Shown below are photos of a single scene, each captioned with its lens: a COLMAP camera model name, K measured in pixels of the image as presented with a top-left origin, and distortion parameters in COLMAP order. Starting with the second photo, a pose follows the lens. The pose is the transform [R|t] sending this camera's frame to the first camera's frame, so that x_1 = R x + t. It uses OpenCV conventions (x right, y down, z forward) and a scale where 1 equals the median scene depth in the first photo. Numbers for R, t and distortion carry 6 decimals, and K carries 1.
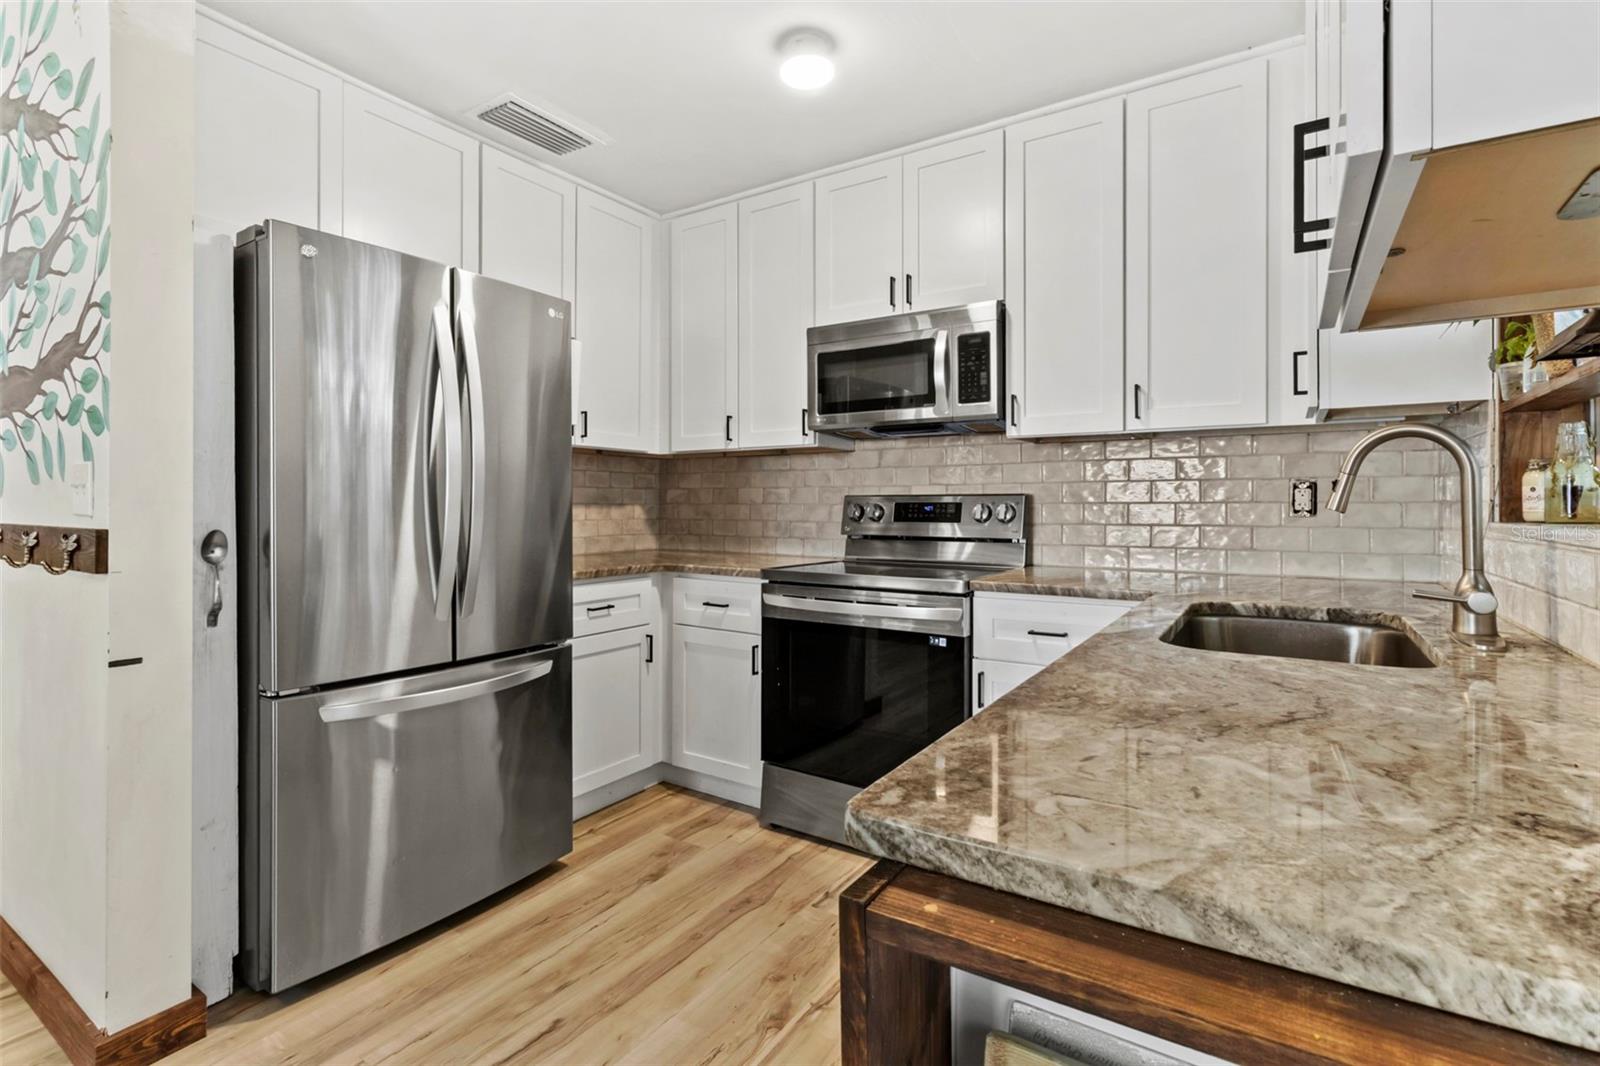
lens RADIAL K [[751.0, 0, 803.4], [0, 751.0, 500.9], [0, 0, 1]] dist [0.000510, 0.002770]
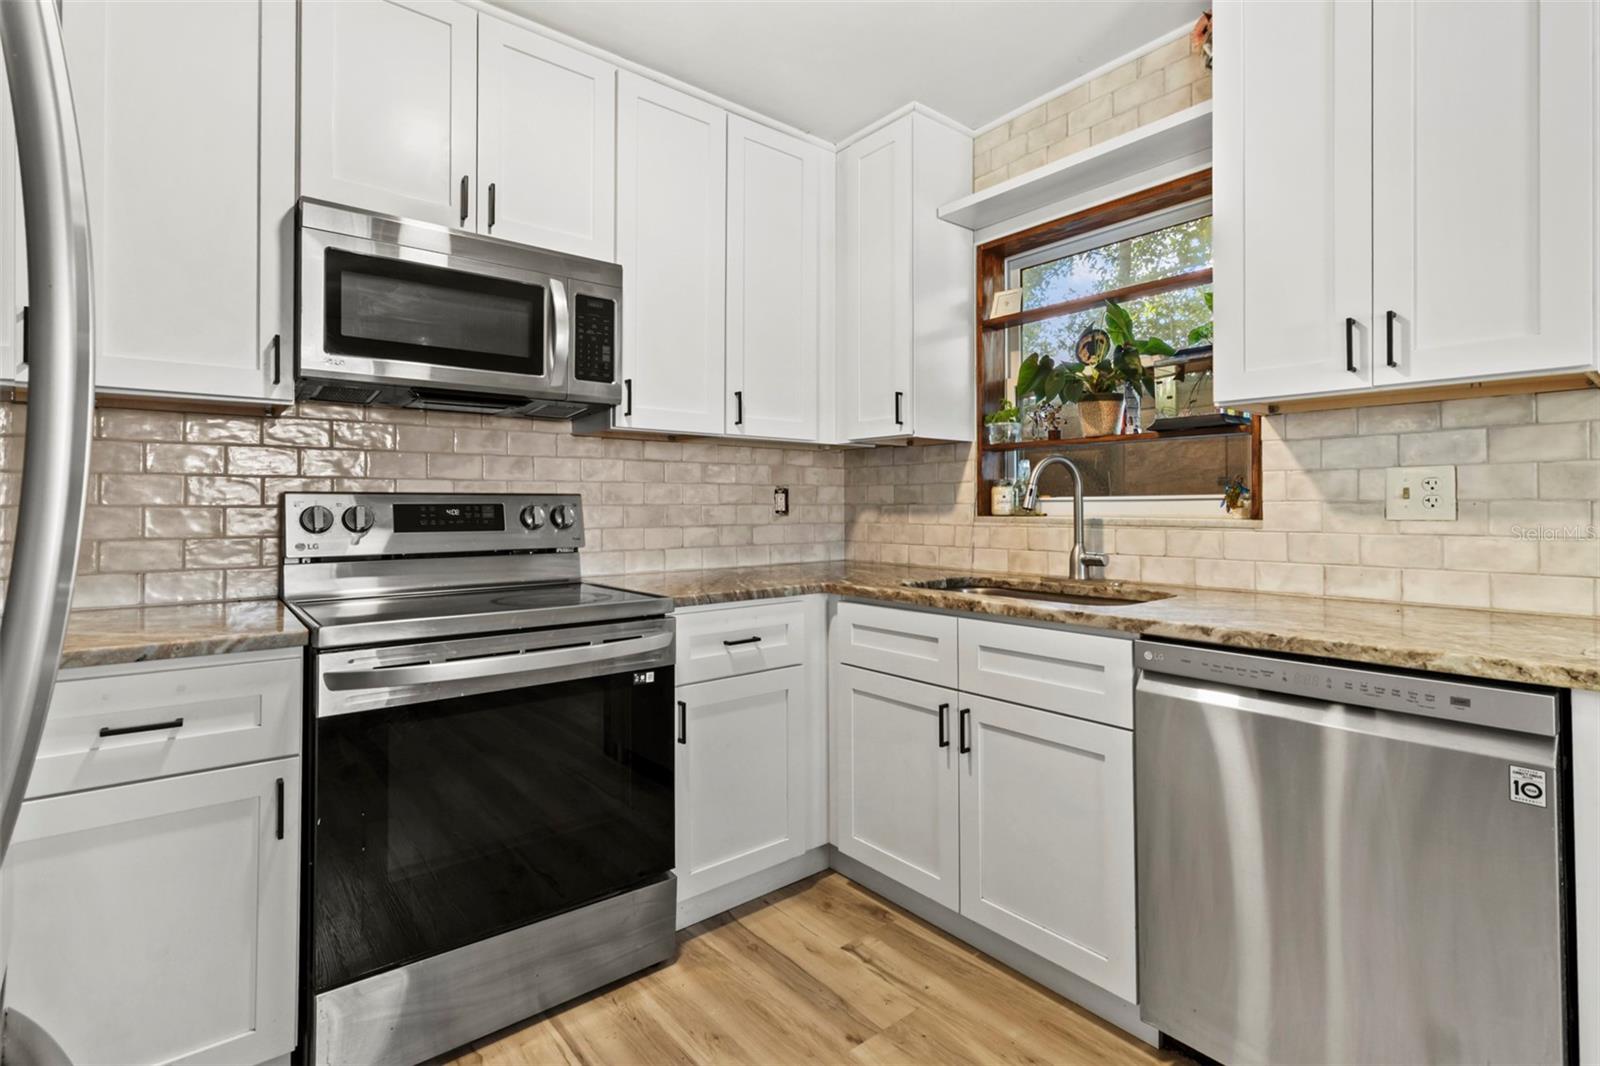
lens RADIAL K [[751.0, 0, 806.0], [0, 751.0, 499.5], [0, 0, 1]] dist [0.000510, 0.002770]
pose [[0.296488, 0.009793, 0.954986, -0.513085], [-0.001703, 0.999951, -0.009725, 0.005326], [-0.955035, 0.001257, 0.296490, 0.576815]]
